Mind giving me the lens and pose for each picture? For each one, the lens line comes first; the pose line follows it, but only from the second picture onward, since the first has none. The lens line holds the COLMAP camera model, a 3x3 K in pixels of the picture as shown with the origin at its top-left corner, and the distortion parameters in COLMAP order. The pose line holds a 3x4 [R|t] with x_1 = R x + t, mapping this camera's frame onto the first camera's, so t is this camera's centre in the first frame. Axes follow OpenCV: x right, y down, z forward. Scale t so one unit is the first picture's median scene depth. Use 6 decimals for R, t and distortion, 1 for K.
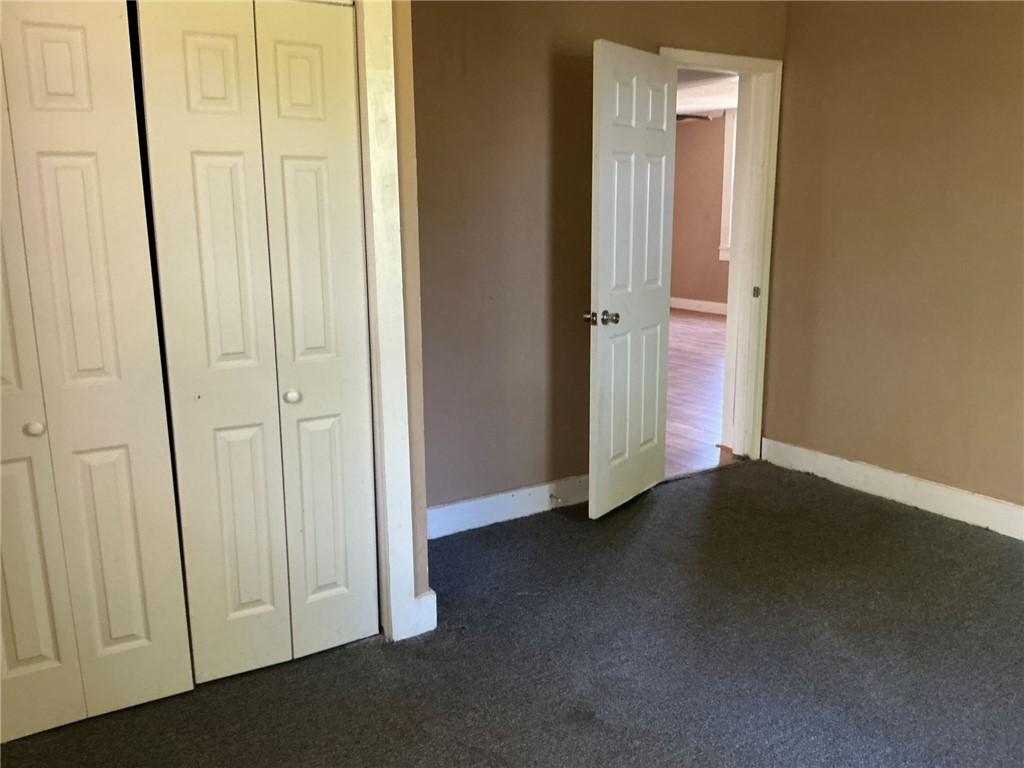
lens RADIAL K [[854.1, 0, 514.2], [0, 854.1, 383.1], [0, 0, 1]] dist [0.149466, -0.302561]
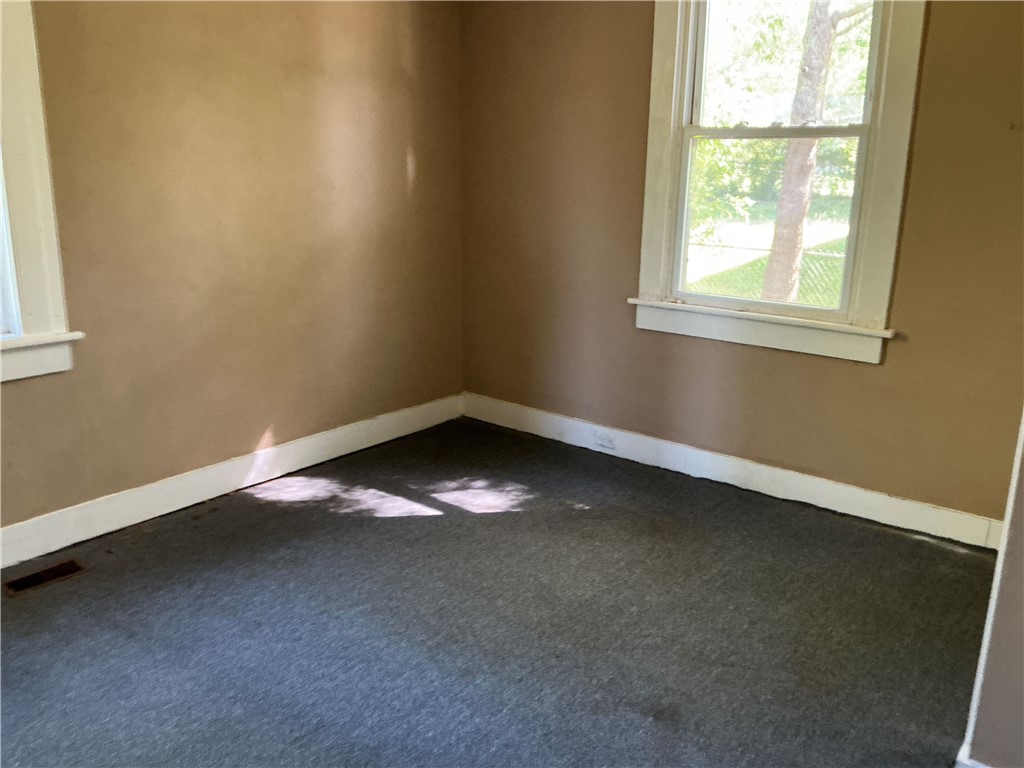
lens RADIAL K [[854.1, 0, 514.2], [0, 854.1, 383.1], [0, 0, 1]] dist [0.149466, -0.302561]
pose [[-0.945309, 0.079311, -0.316388, 0.477591], [-0.073498, 0.893248, 0.443516, -0.327297], [0.317789, 0.442513, -0.838566, 1.502211]]
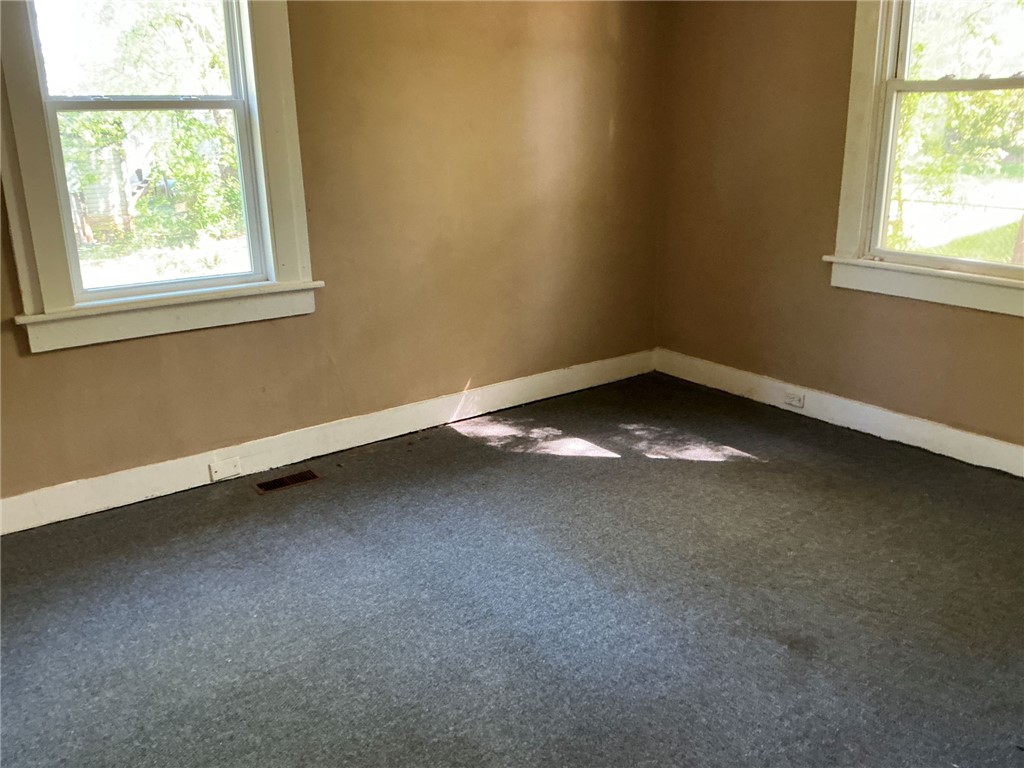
lens RADIAL K [[854.1, 0, 514.2], [0, 854.1, 383.1], [0, 0, 1]] dist [0.149466, -0.302561]
pose [[-0.997334, 0.047586, -0.055325, 0.426560], [0.014681, 0.873477, 0.486644, -0.355227], [0.071483, 0.484534, -0.871847, 1.621638]]
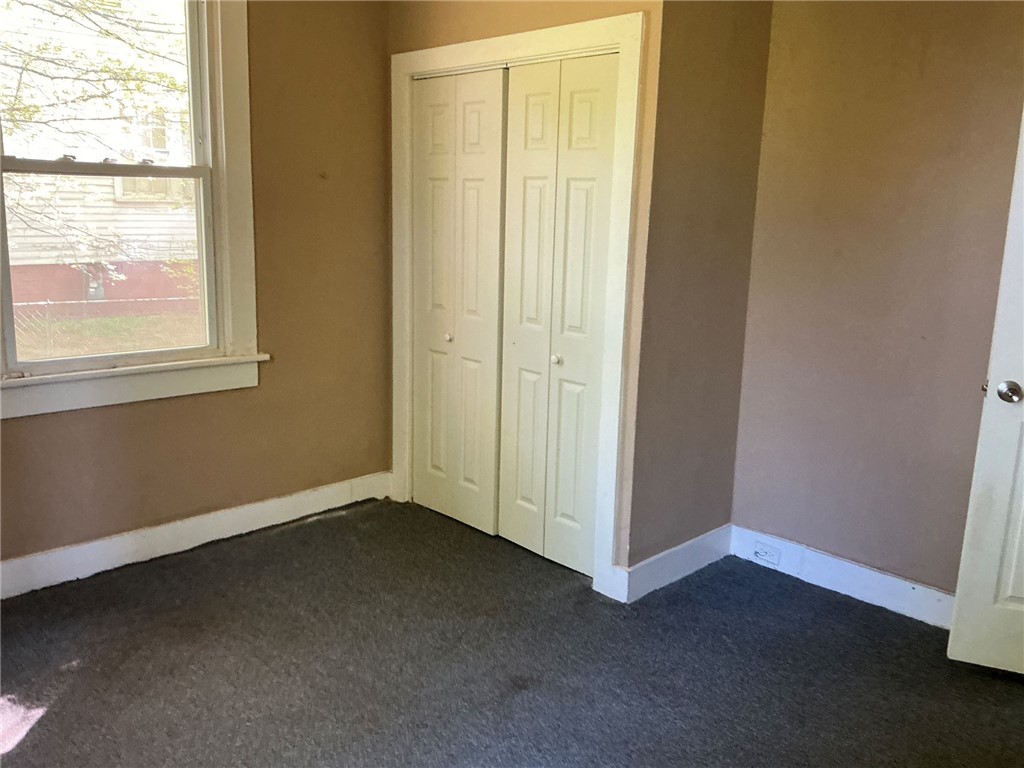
lens RADIAL K [[854.1, 0, 514.2], [0, 854.1, 383.1], [0, 0, 1]] dist [0.149466, -0.302561]
pose [[0.203454, 0.212228, -0.955806, 0.990321], [-0.231271, 0.959016, 0.163712, -0.149096], [0.951378, 0.187743, 0.244198, 0.622540]]
